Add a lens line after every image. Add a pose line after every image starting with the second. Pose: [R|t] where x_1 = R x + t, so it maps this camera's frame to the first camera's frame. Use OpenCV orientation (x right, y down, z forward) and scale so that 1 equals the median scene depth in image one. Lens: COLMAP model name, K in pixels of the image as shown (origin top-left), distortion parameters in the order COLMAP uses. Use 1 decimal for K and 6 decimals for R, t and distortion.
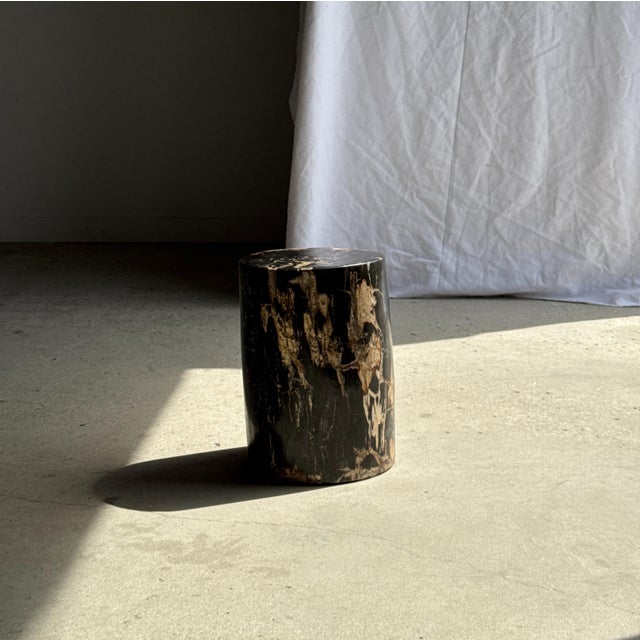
lens RADIAL K [[1249.1, 0, 309.5], [0, 1249.1, 242.2], [0, 0, 1]] dist [0.143014, 0.000000]
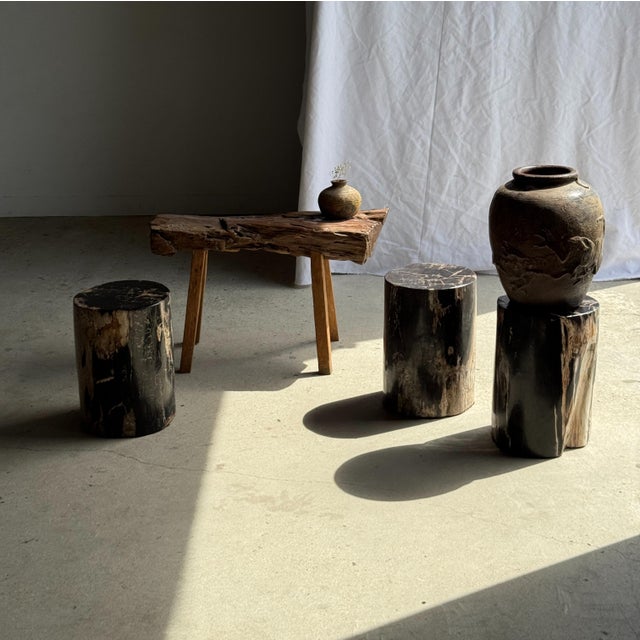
lens RADIAL K [[1244.3, 0, 305.0], [0, 1244.3, 255.7], [0, 0, 1]] dist [0.129313, 0.000000]
pose [[0.999396, -0.021834, 0.027051, -0.050271], [0.018587, 0.993197, 0.114956, -0.131229], [-0.029377, -0.114384, 0.993002, -0.290476]]
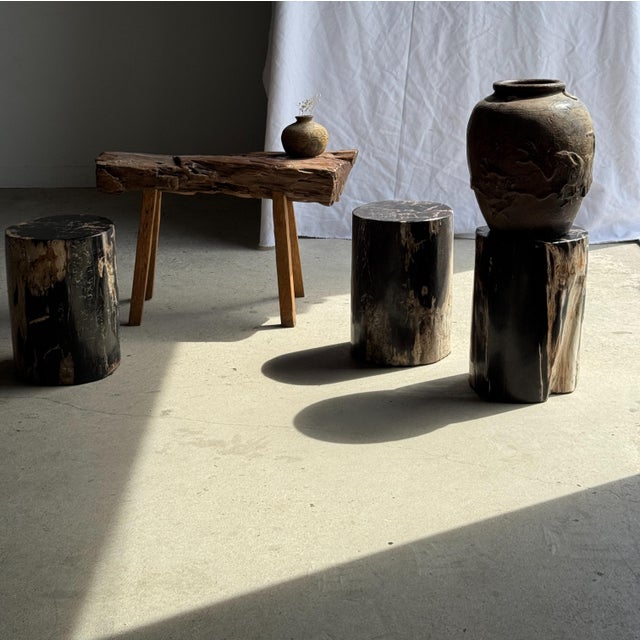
lens RADIAL K [[1248.8, 0, 305.3], [0, 1248.8, 243.2], [0, 0, 1]] dist [0.136281, 0.000000]
pose [[0.998848, -0.015809, 0.045308, -0.036086], [0.012073, 0.996595, 0.081565, -0.052753], [-0.046443, -0.080924, 0.995638, -0.212008]]
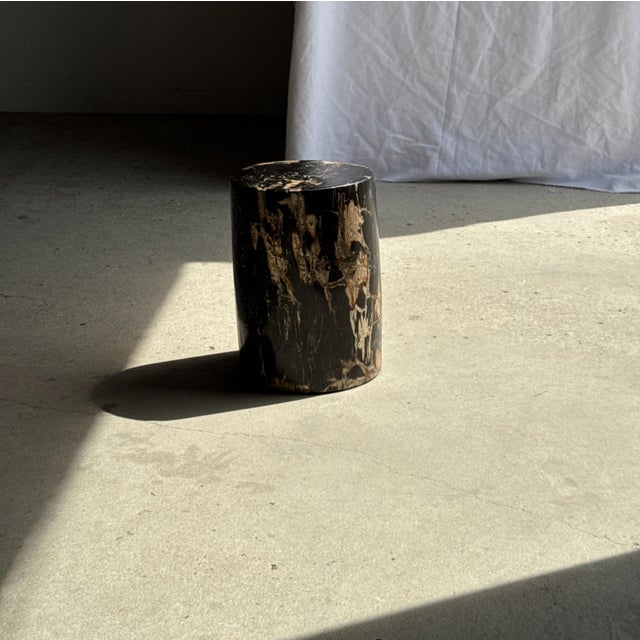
lens RADIAL K [[1249.1, 0, 294.5], [0, 1249.1, 247.8], [0, 0, 1]] dist [0.143014, 0.000000]
pose [[0.999716, 0.008025, -0.022421, 0.011466], [-0.004935, 0.990887, 0.134608, -0.039134], [0.023297, -0.134460, 0.990645, -0.008872]]
